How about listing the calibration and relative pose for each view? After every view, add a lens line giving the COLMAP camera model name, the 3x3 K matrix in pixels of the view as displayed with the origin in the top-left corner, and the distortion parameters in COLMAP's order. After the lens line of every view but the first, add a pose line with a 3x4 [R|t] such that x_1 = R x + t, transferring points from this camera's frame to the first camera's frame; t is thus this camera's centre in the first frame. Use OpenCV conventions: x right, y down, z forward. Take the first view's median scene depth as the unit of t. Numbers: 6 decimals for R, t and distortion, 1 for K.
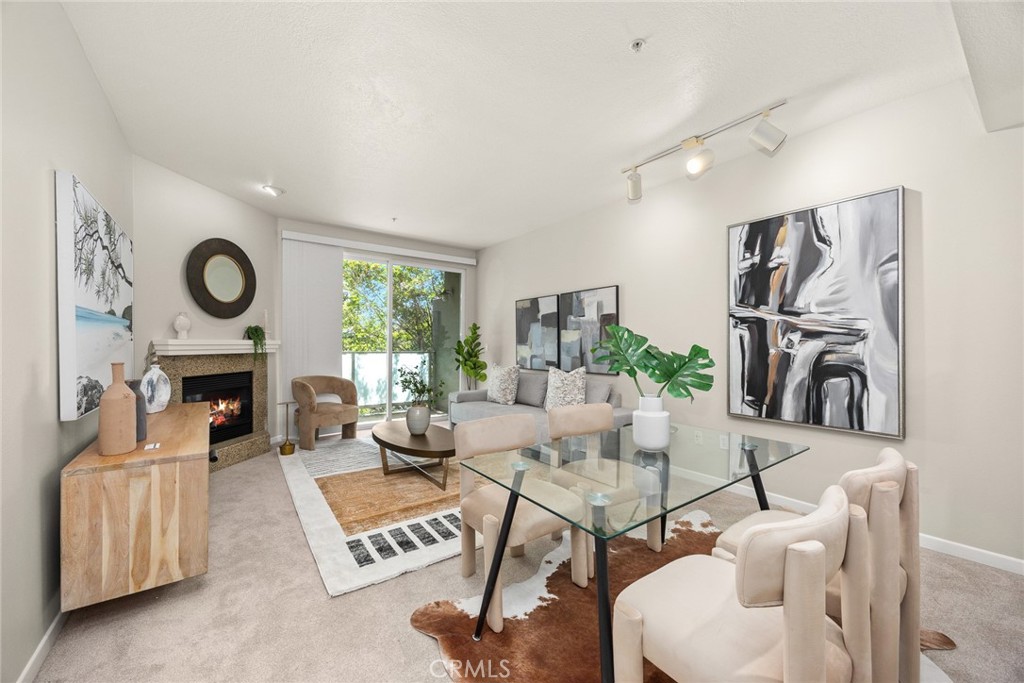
lens RADIAL K [[396.1, 0, 510.0], [0, 396.1, 344.2], [0, 0, 1]] dist [-0.000306, 0.000019]
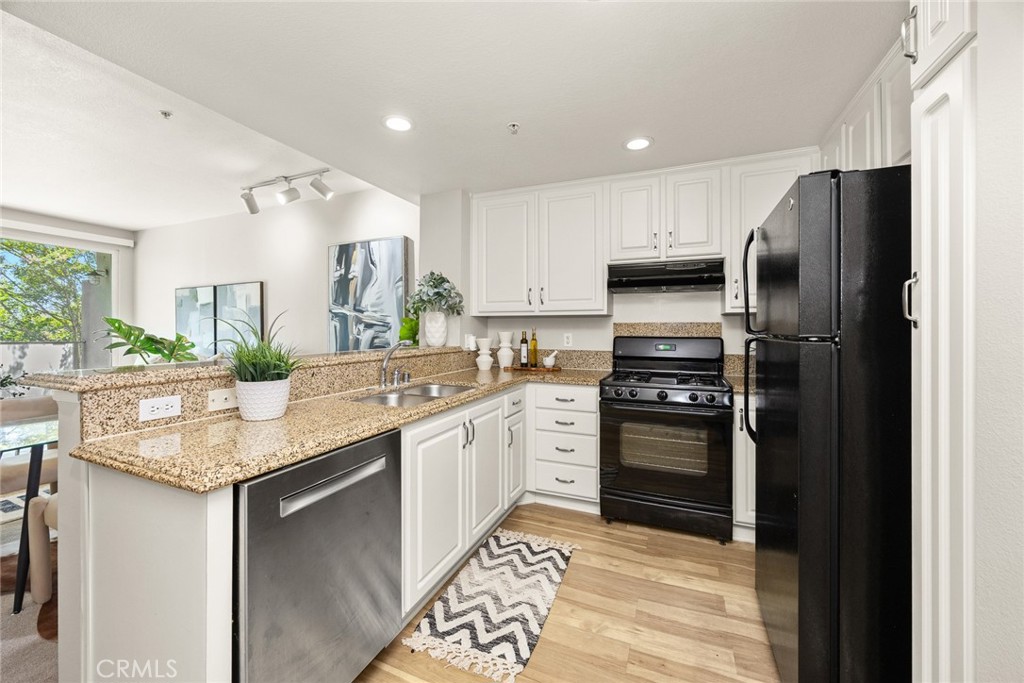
lens RADIAL K [[404.3, 0, 512.9], [0, 404.3, 334.5], [0, 0, 1]] dist [0.000472, 0.000541]
pose [[0.863257, -0.004774, 0.504742, 0.415235], [0.001896, 0.999979, 0.006216, 0.000456], [-0.504761, -0.004409, 0.863248, -0.526298]]
